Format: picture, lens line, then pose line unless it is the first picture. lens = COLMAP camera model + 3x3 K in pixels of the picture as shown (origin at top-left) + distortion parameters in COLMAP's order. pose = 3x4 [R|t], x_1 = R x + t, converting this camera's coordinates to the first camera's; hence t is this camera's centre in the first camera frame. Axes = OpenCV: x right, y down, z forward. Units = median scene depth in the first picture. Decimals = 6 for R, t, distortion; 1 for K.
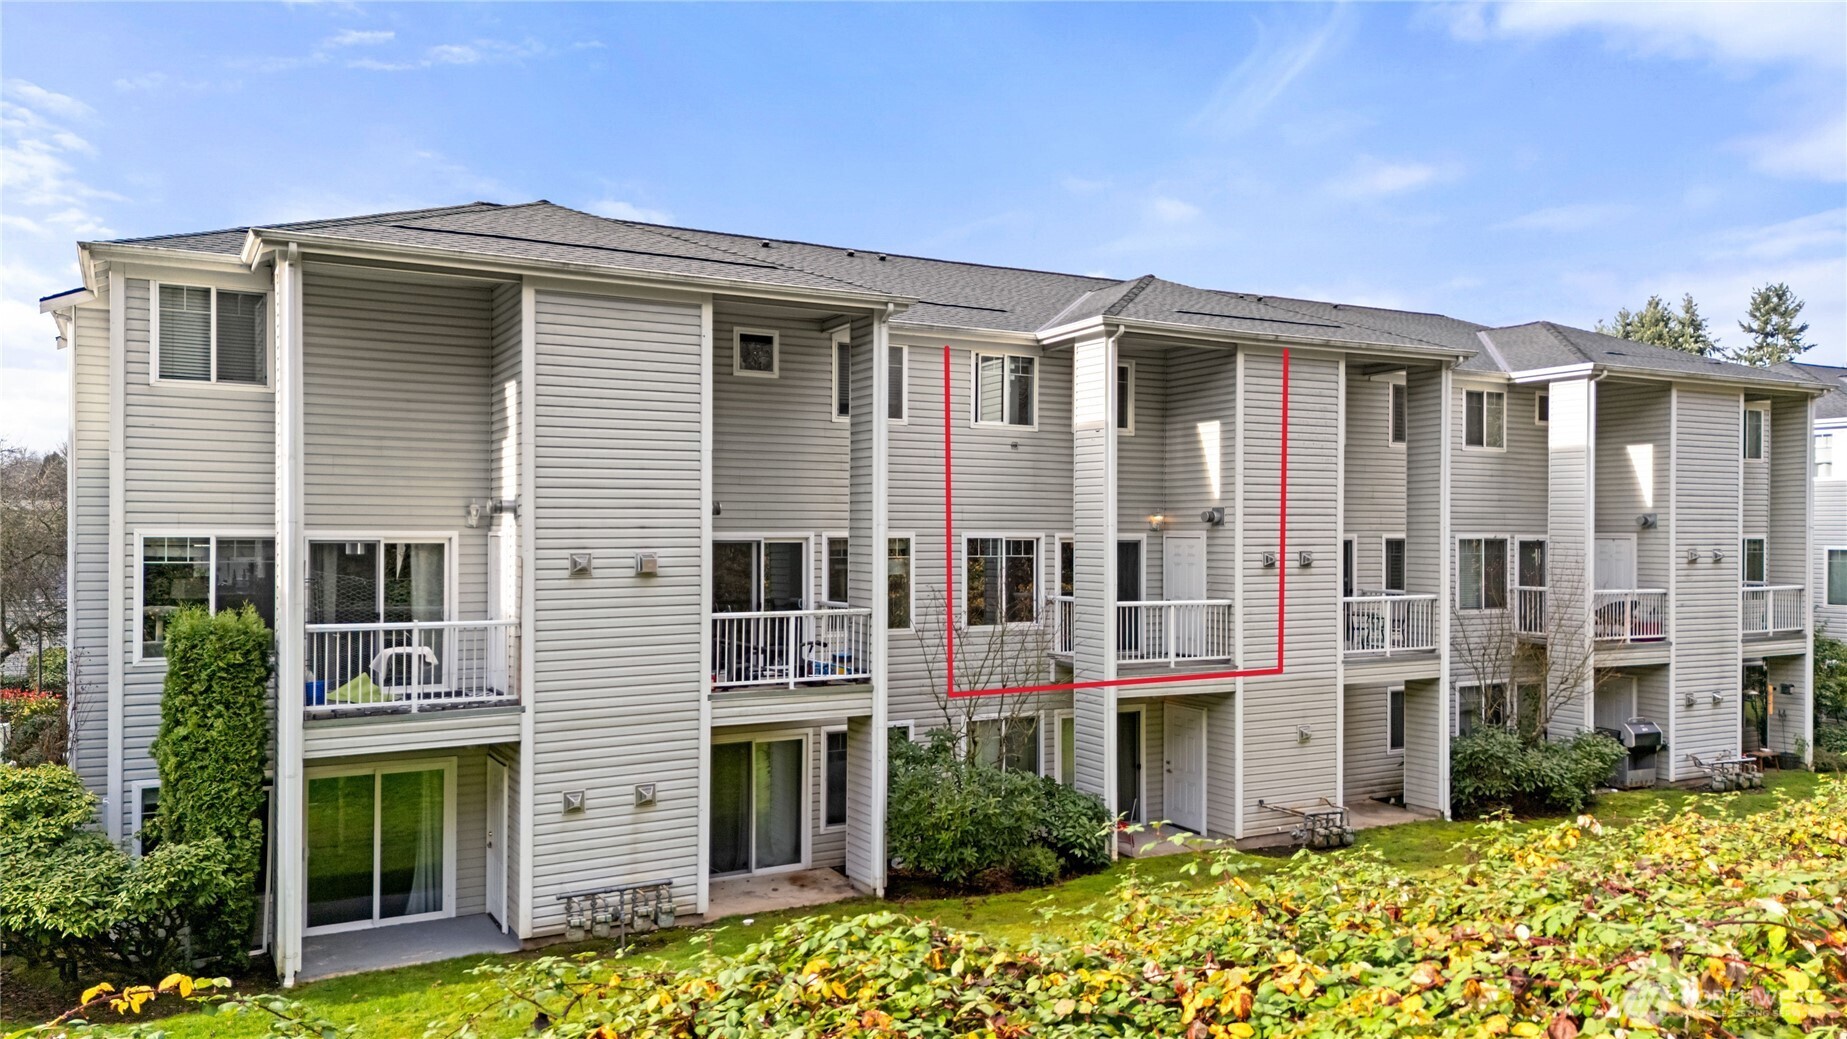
lens RADIAL K [[1431.3, 0, 891.1], [0, 1431.3, 527.5], [0, 0, 1]] dist [-0.000401, -0.006029]
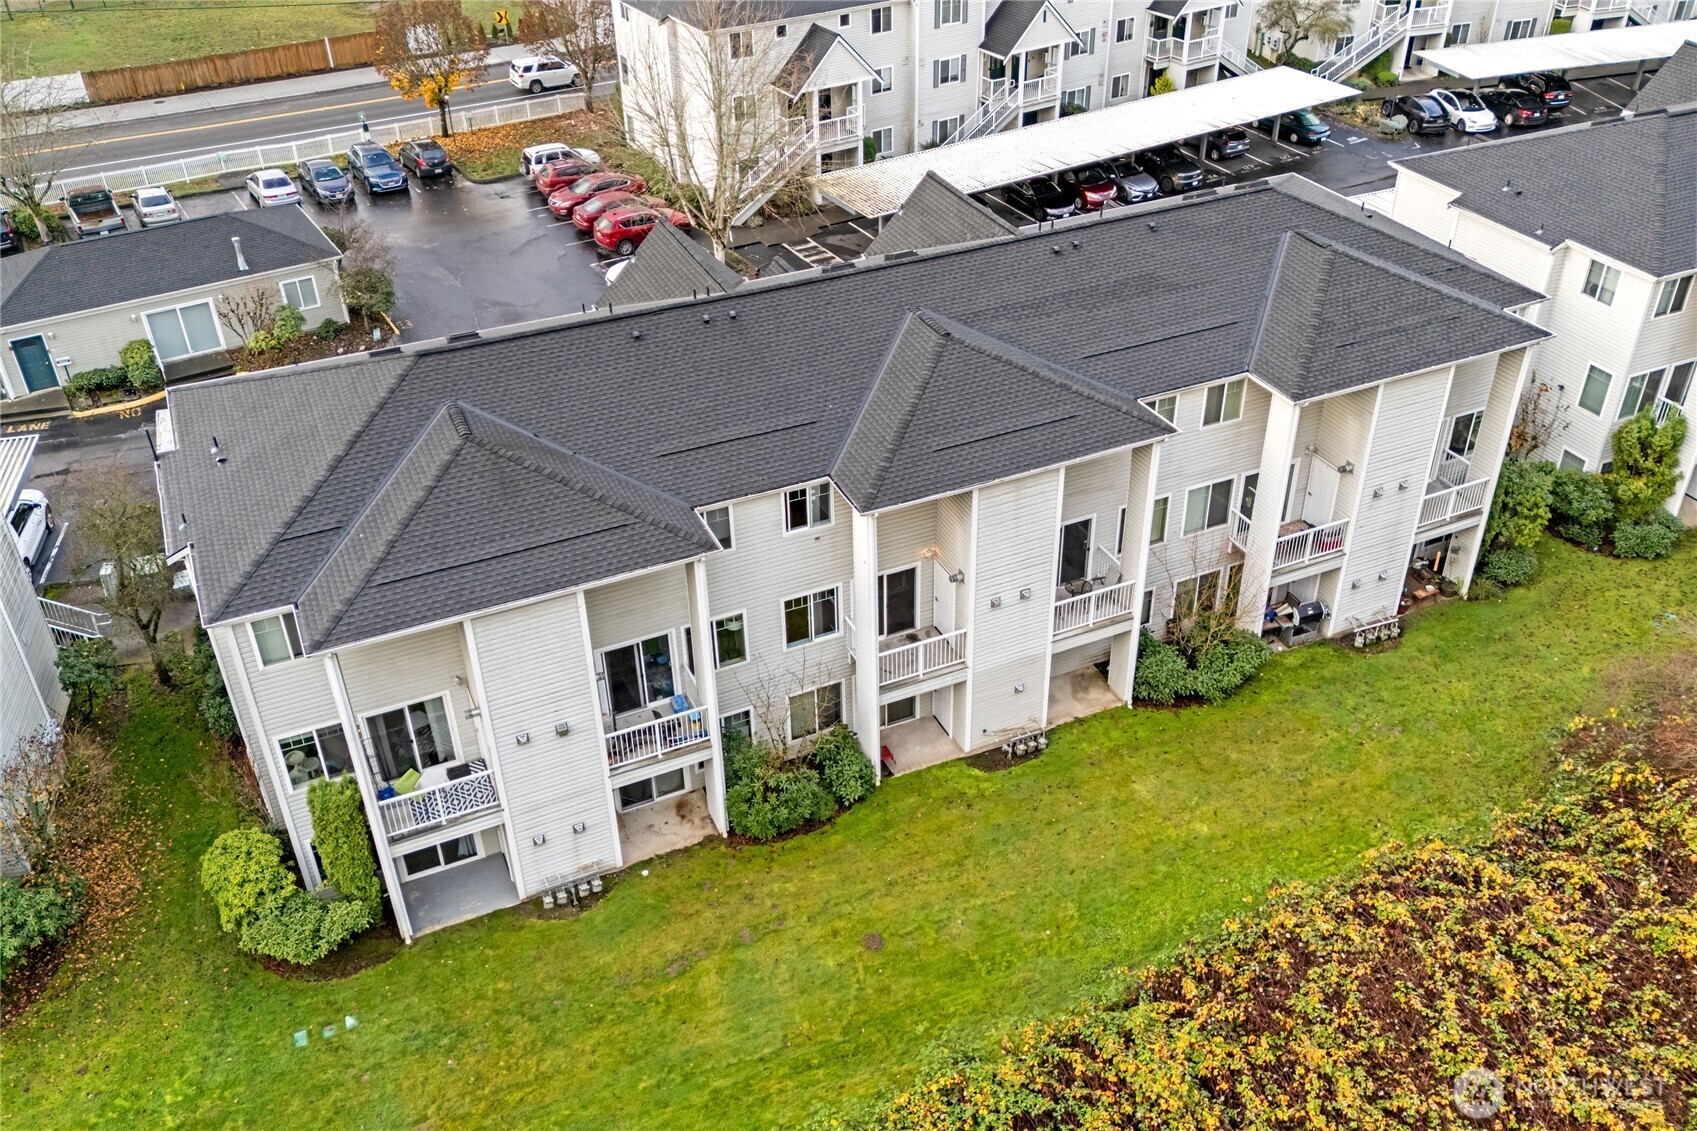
lens RADIAL K [[1521.1, 0, 848.5], [0, 1521.1, 565.5], [0, 0, 1]] dist [0.009114, -0.000630]
pose [[0.996438, 0.028317, -0.079433, 0.231830], [0.022388, 0.819306, 0.572919, -0.882543], [0.081304, -0.572657, 0.815754, -0.251051]]
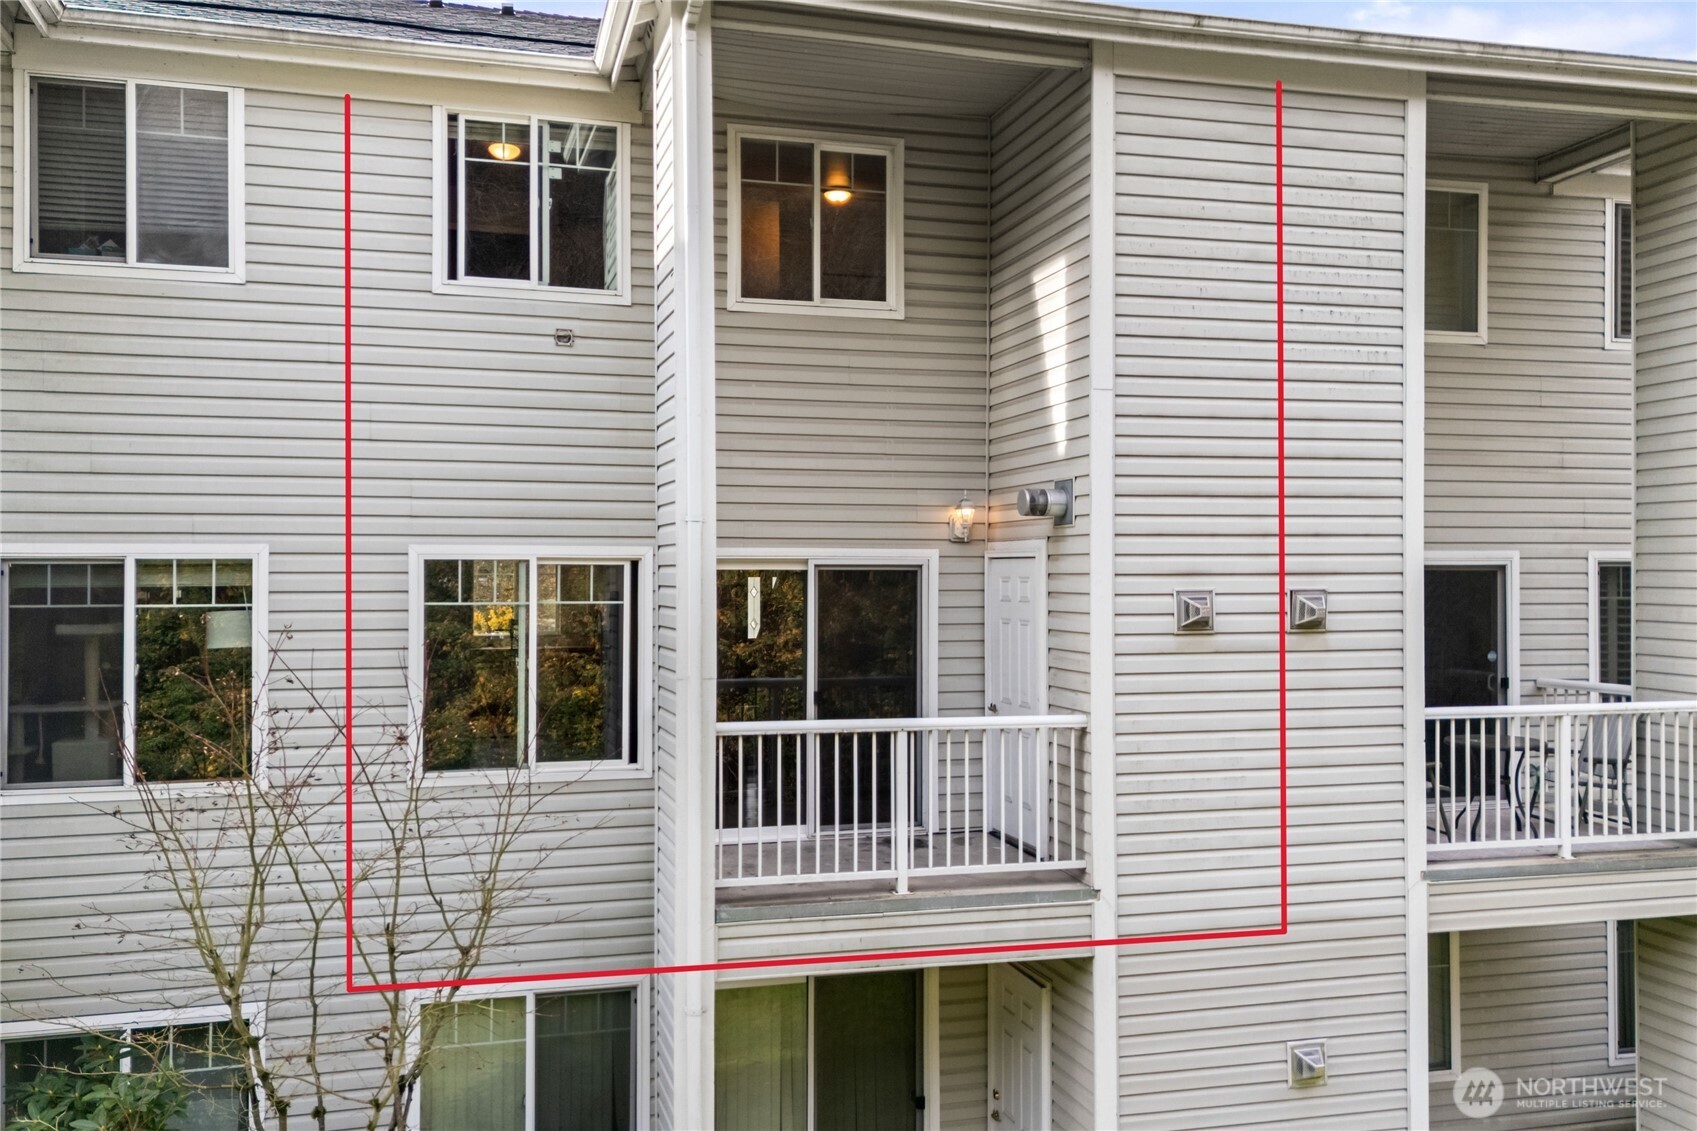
lens RADIAL K [[1521.1, 0, 848.5], [0, 1521.1, 565.5], [0, 0, 1]] dist [0.009114, -0.000630]
pose [[0.975842, -0.006163, -0.218389, 0.256728], [0.004638, 0.999961, -0.007496, 0.012427], [0.218426, 0.006303, 0.975833, 0.568666]]
